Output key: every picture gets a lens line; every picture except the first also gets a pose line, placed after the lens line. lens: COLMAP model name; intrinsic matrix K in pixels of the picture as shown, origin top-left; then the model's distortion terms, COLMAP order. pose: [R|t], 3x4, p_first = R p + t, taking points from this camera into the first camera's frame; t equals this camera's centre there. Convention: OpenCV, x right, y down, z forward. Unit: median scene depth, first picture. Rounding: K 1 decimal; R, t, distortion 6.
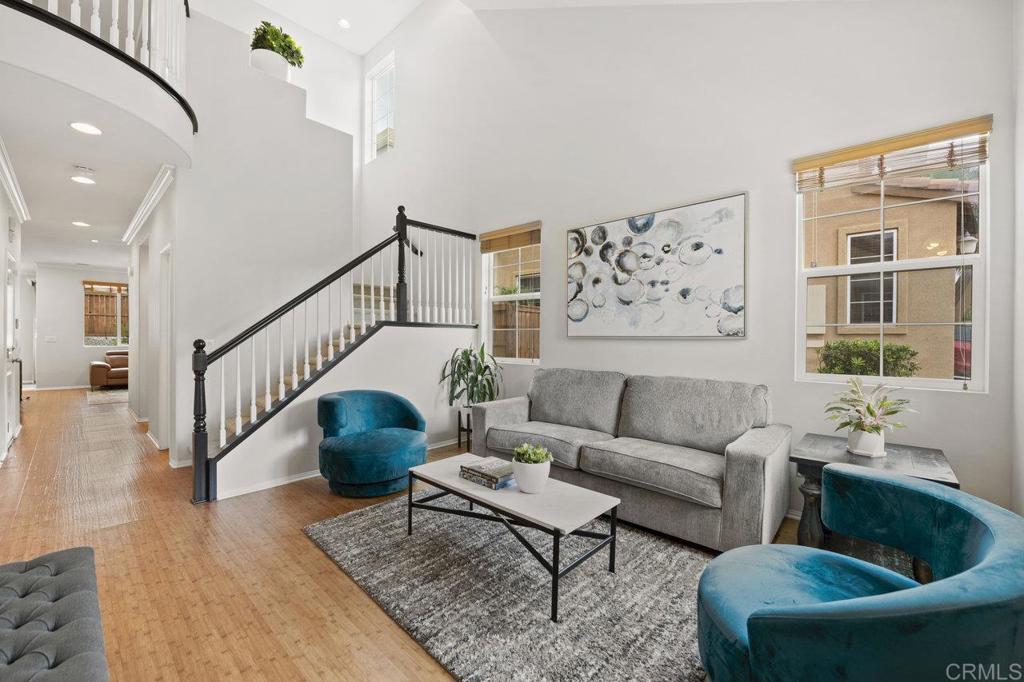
lens RADIAL K [[412.3, 0, 519.3], [0, 412.3, 342.2], [0, 0, 1]] dist [-0.012287, -0.000868]
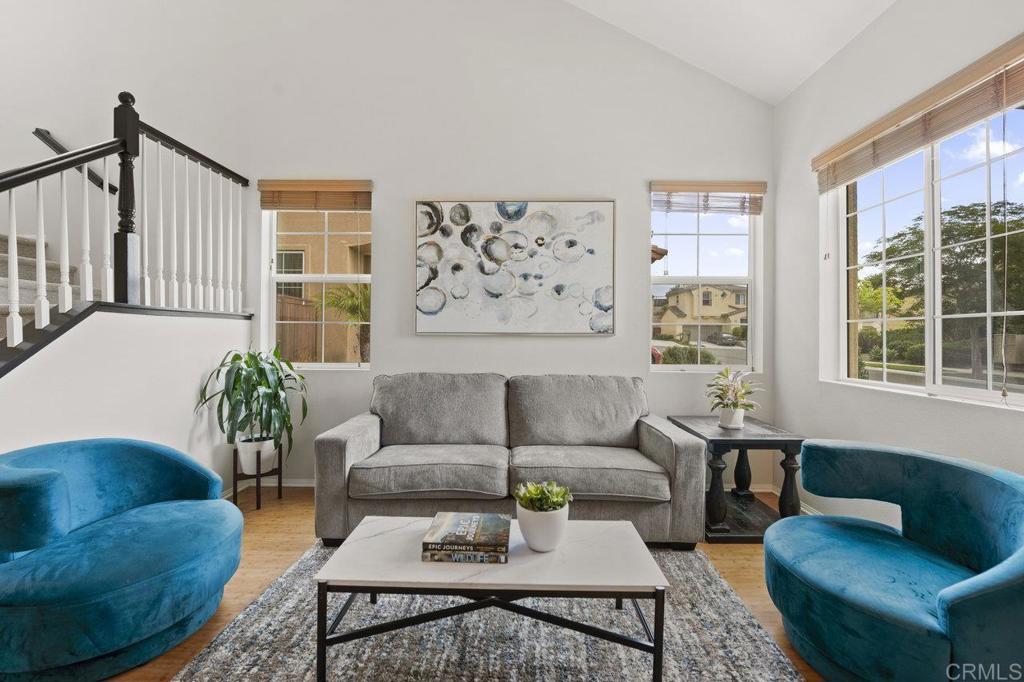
lens RADIAL K [[412.3, 0, 512.6], [0, 412.3, 334.8], [0, 0, 1]] dist [-0.012287, -0.000868]
pose [[0.749438, -0.000994, 0.662074, -0.309447], [0.005348, 0.999975, -0.004552, -0.005732], [-0.662053, 0.006952, 0.749425, 0.307625]]
